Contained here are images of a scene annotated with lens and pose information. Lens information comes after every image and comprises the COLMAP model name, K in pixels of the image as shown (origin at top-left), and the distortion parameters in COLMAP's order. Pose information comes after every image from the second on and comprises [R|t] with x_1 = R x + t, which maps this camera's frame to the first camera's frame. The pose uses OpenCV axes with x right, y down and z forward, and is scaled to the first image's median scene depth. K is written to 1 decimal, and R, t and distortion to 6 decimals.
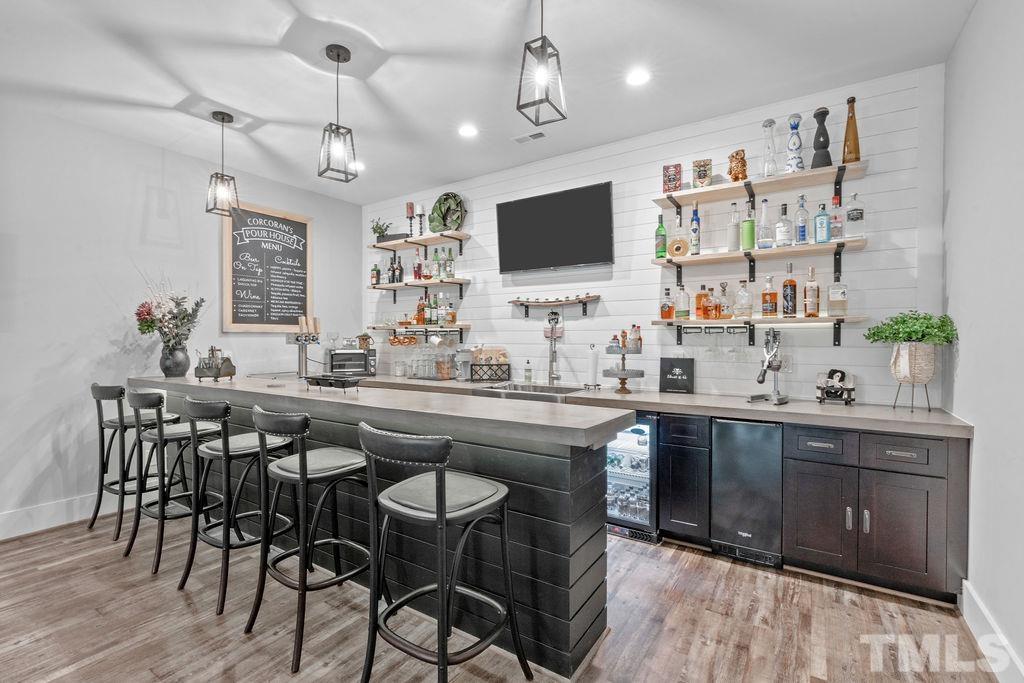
lens RADIAL K [[467.5, 0, 509.6], [0, 467.5, 341.7], [0, 0, 1]] dist [-0.010781, 0.001144]
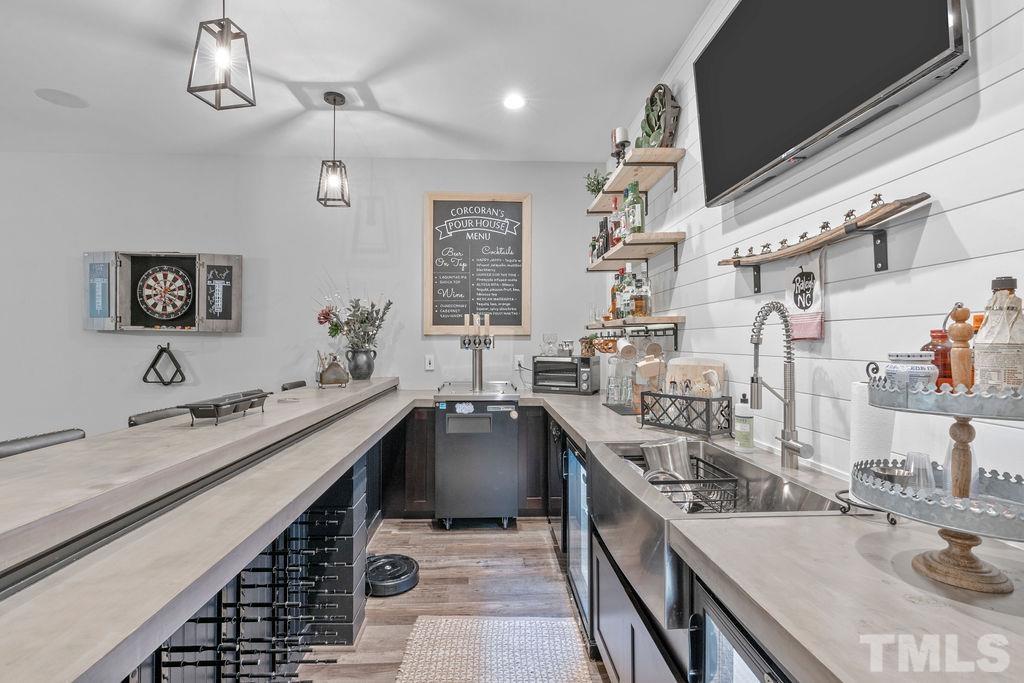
lens RADIAL K [[467.5, 0, 511.0], [0, 467.5, 339.1], [0, 0, 1]] dist [-0.010781, 0.001144]
pose [[0.589336, -0.002475, -0.807885, 0.243131], [-0.006956, 0.999943, -0.008138, -0.005228], [0.807858, 0.010415, 0.589285, 0.563139]]
